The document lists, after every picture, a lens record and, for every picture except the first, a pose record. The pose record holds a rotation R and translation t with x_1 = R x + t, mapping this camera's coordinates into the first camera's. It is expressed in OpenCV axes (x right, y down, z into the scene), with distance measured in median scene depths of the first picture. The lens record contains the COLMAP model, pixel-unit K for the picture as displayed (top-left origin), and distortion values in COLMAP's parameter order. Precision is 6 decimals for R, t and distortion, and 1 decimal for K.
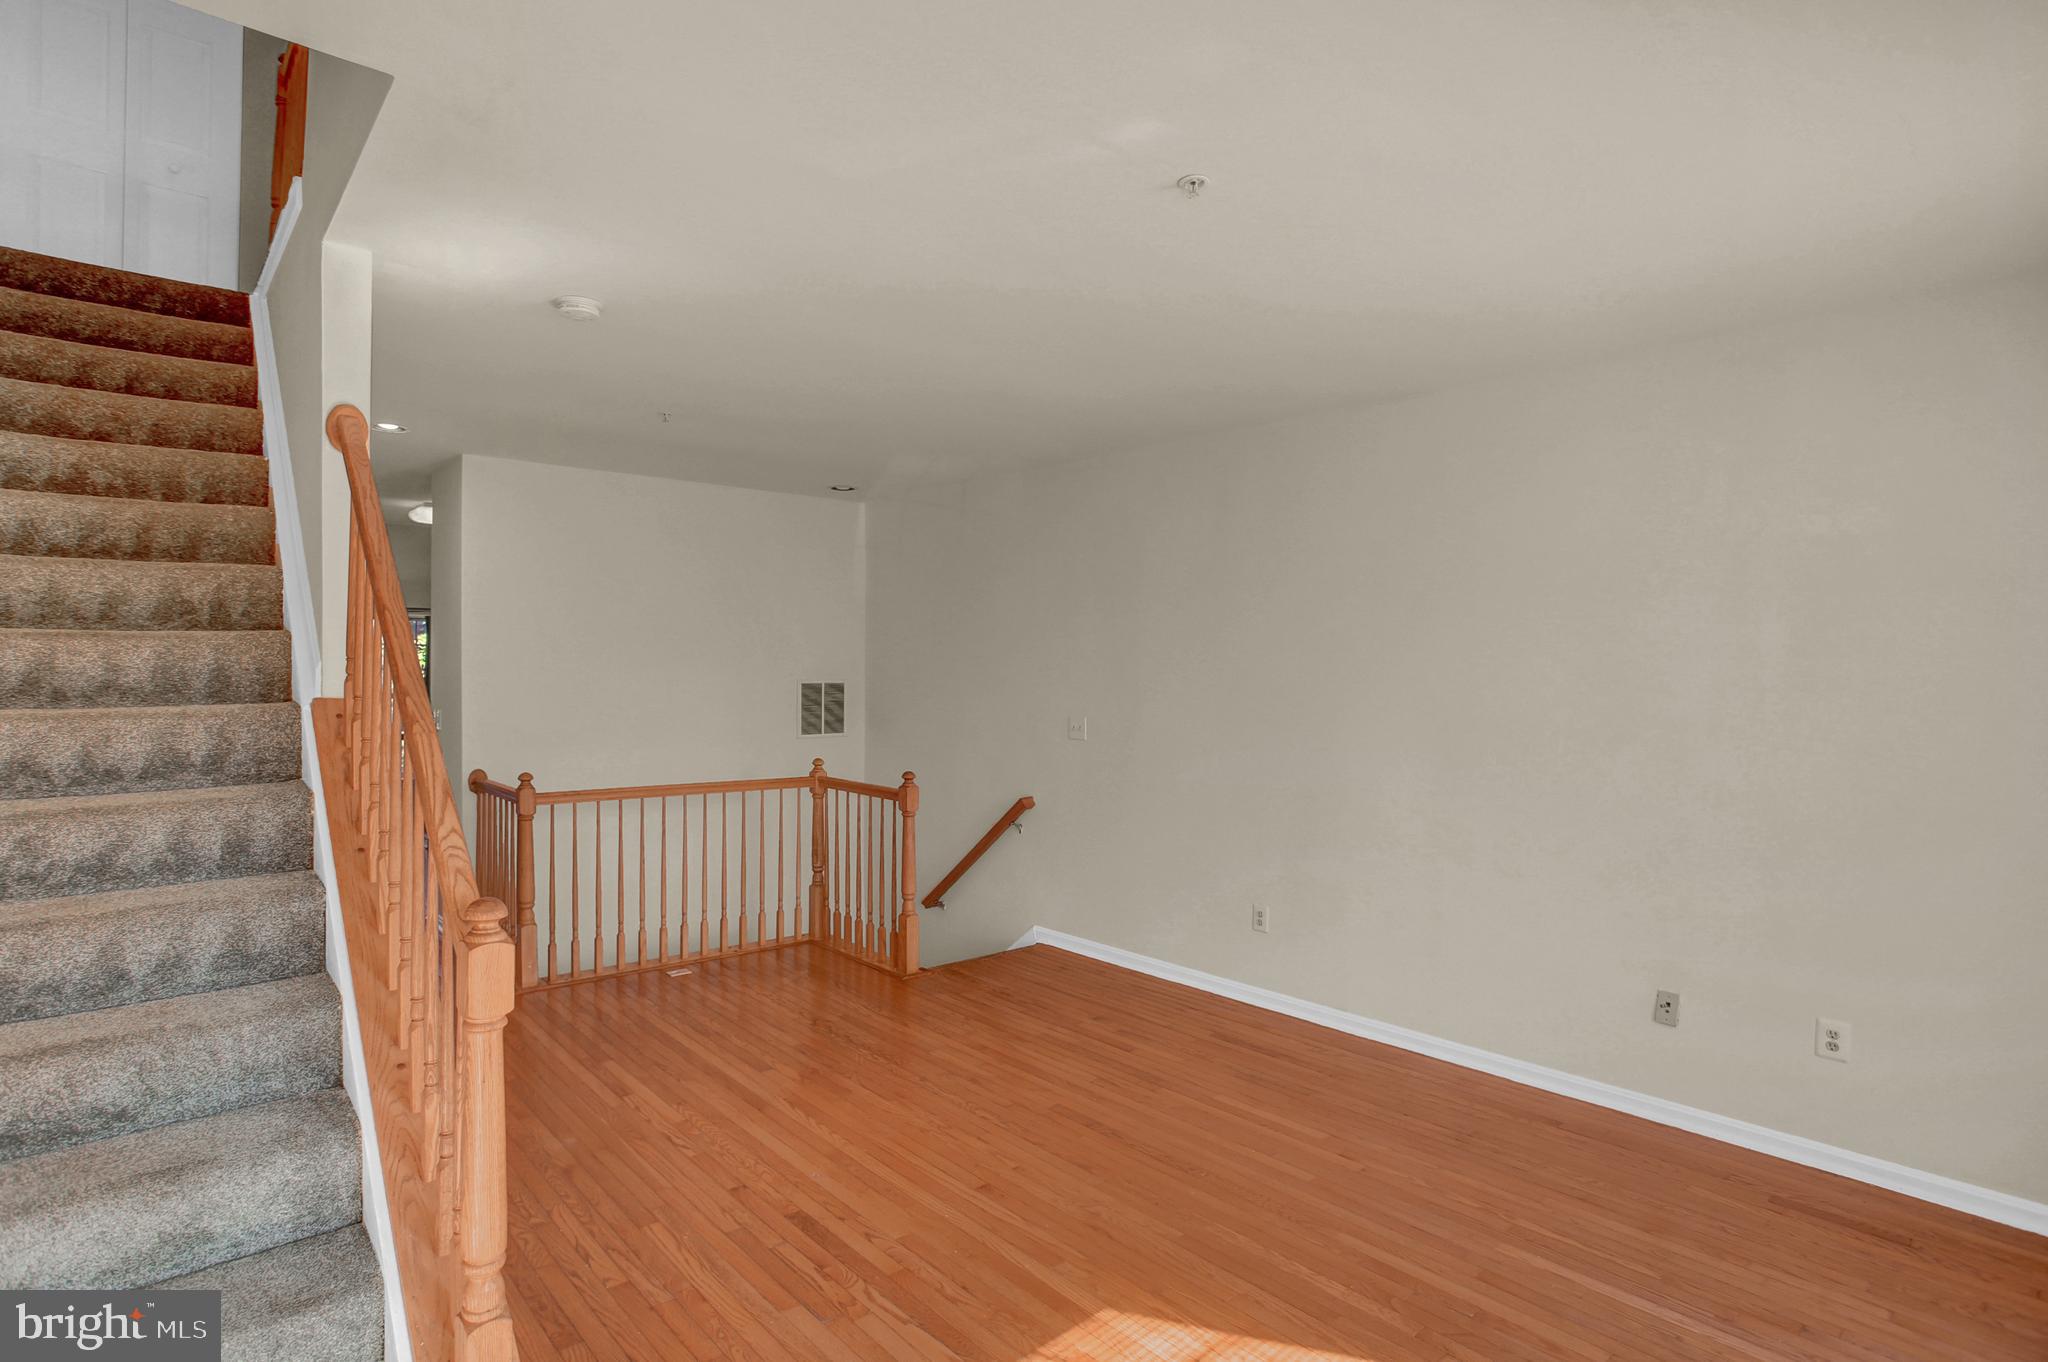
lens RADIAL K [[1009.1, 0, 1025.4], [0, 1009.1, 662.1], [0, 0, 1]] dist [-0.079870, 0.039193]
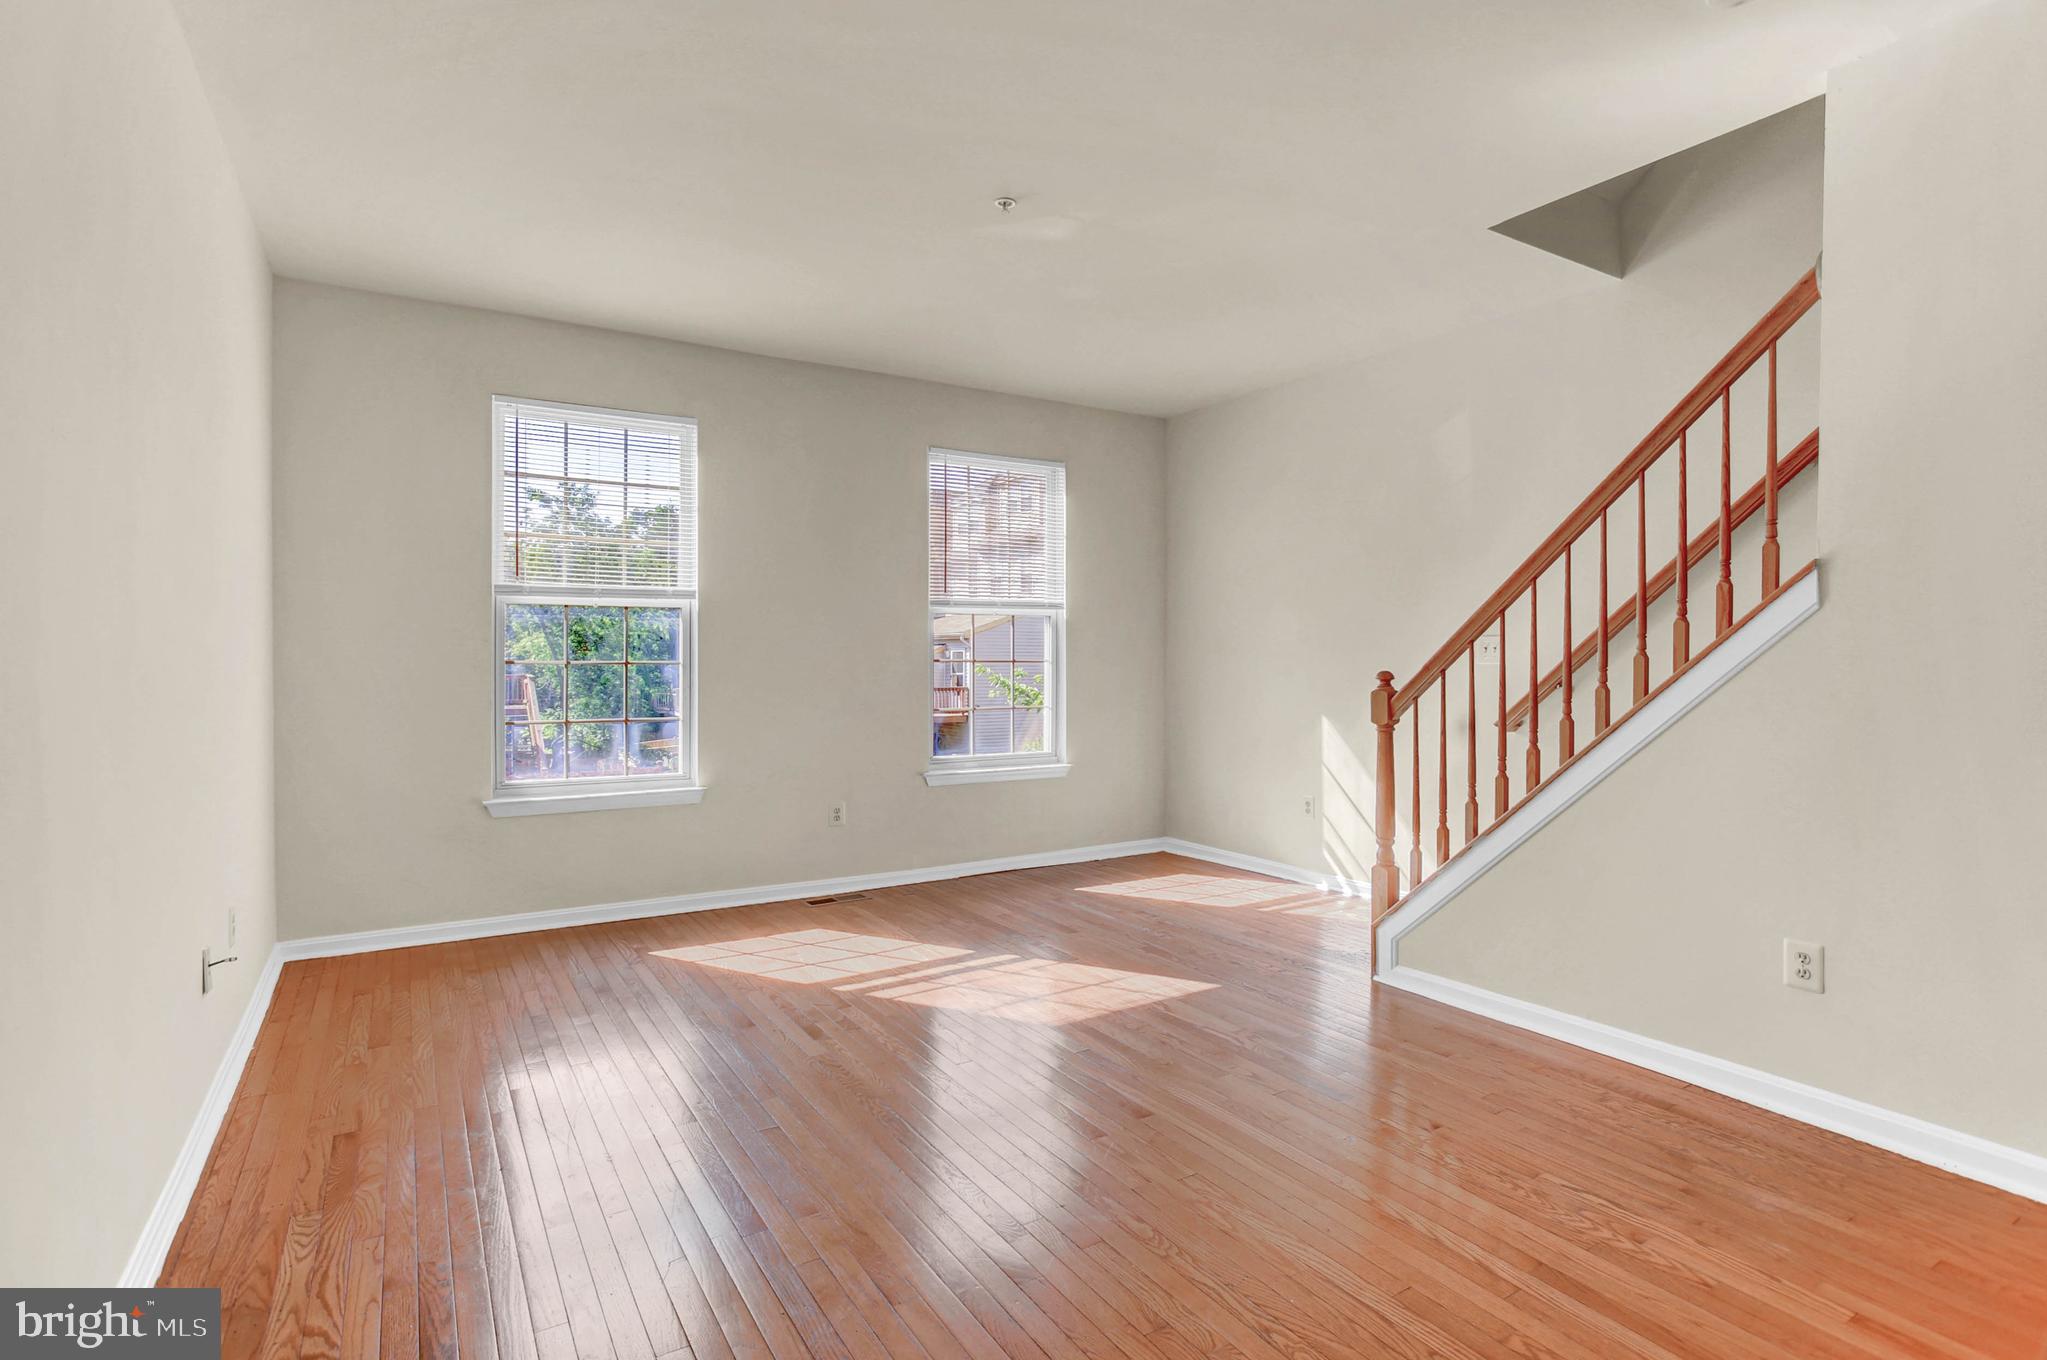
lens RADIAL K [[1045.5, 0, 1023.5], [0, 1045.5, 680.0], [0, 0, 1]] dist [-0.009478, -0.000355]
pose [[-0.985021, -0.010746, 0.172102, -0.069601], [-0.008710, 0.999883, 0.012581, 0.103166], [-0.172217, 0.010894, -0.984999, 1.444388]]
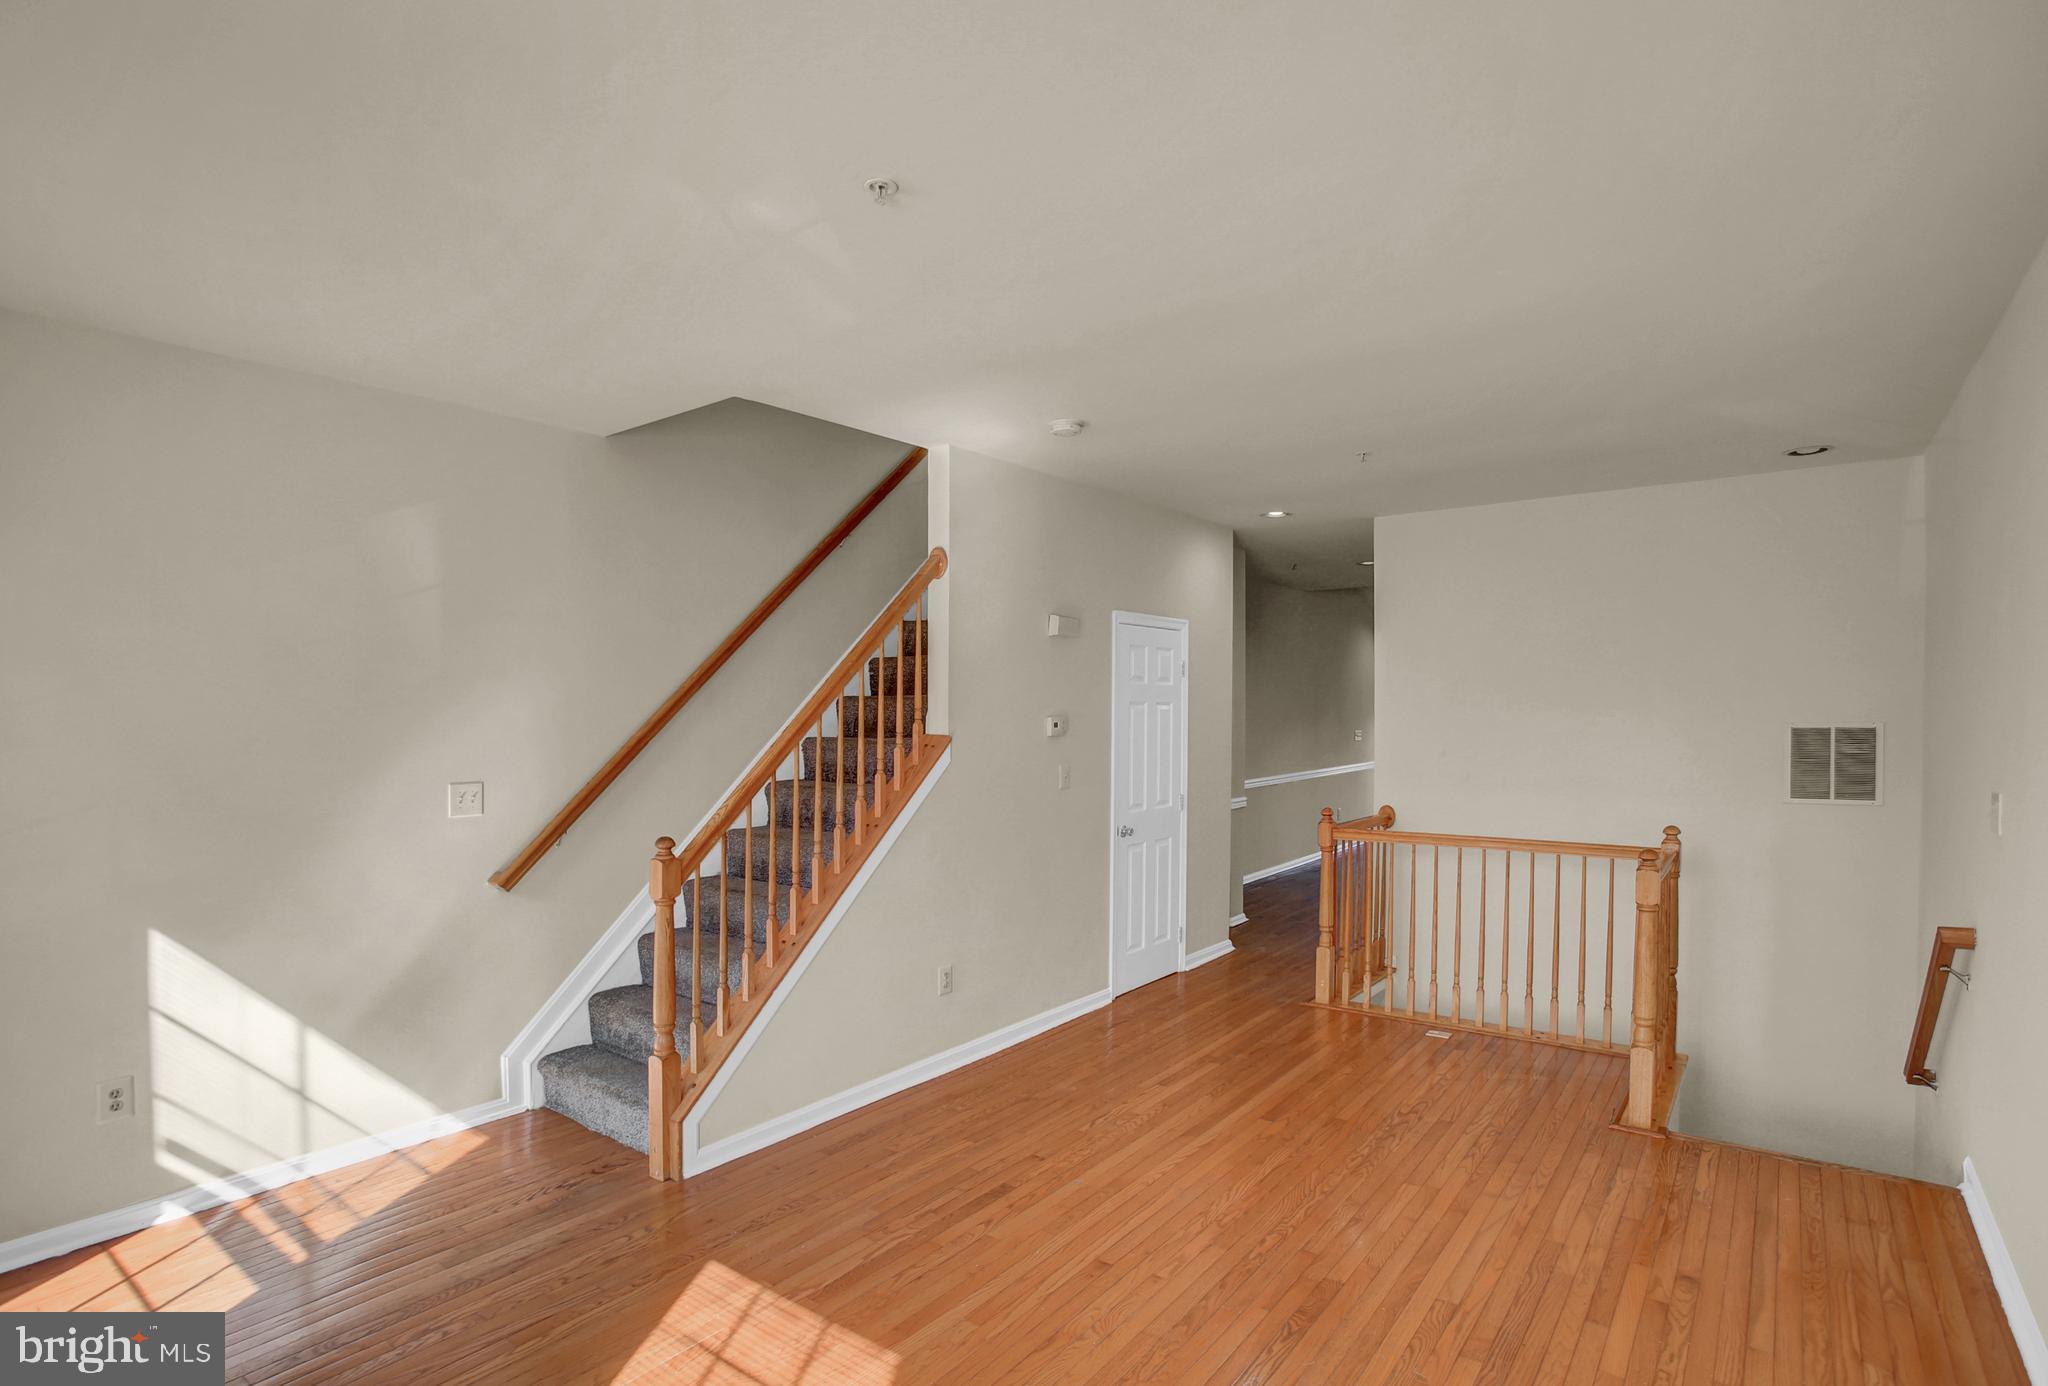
lens RADIAL K [[1040.2, 0, 1046.5], [0, 1040.2, 702.3], [0, 0, 1]] dist [-0.085987, 0.044096]
pose [[0.212291, -0.019029, -0.977021, 0.676632], [0.016693, 0.999735, -0.015844, 0.009743], [0.977064, -0.012946, 0.212553, 0.563793]]
